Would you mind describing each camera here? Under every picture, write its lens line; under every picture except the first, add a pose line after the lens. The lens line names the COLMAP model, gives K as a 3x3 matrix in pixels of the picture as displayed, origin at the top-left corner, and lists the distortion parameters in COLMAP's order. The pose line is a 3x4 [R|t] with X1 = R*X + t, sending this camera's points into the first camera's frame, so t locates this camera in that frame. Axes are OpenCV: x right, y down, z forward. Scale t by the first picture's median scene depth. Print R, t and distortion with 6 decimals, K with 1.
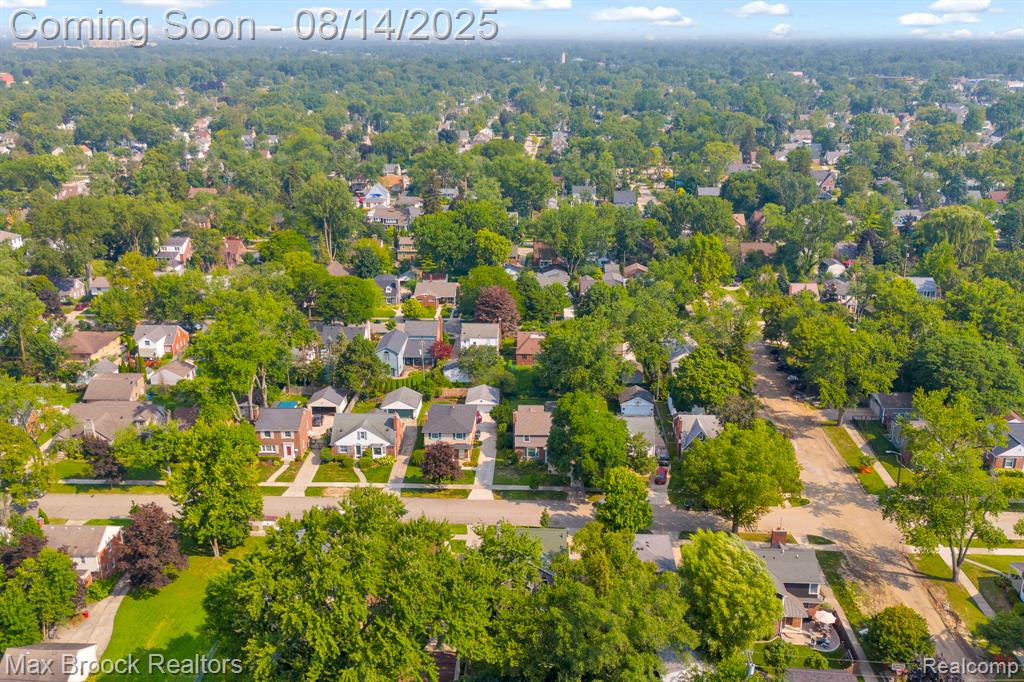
lens RADIAL K [[900.1, 0, 512.0], [0, 900.1, 341.0], [0, 0, 1]] dist [0.112331, -0.249040]
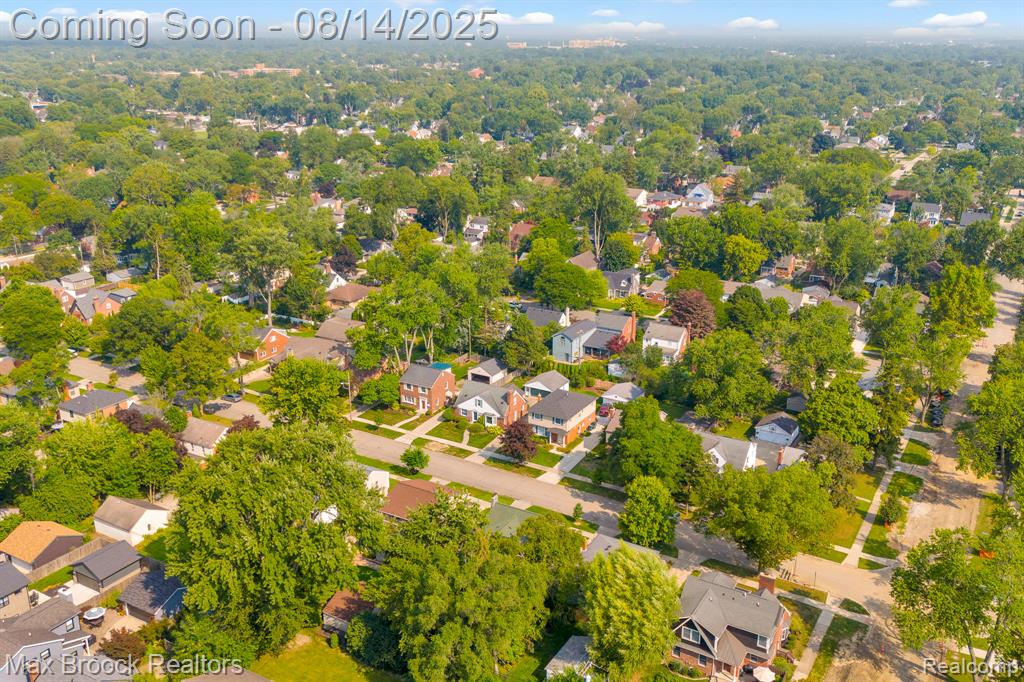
lens RADIAL K [[900.1, 0, 512.0], [0, 900.1, 341.0], [0, 0, 1]] dist [0.112331, -0.249040]
pose [[0.881722, 0.155165, -0.445523, 0.341030], [-0.155354, 0.987190, 0.036358, -0.015408], [0.445457, 0.037156, 0.894532, 0.040371]]
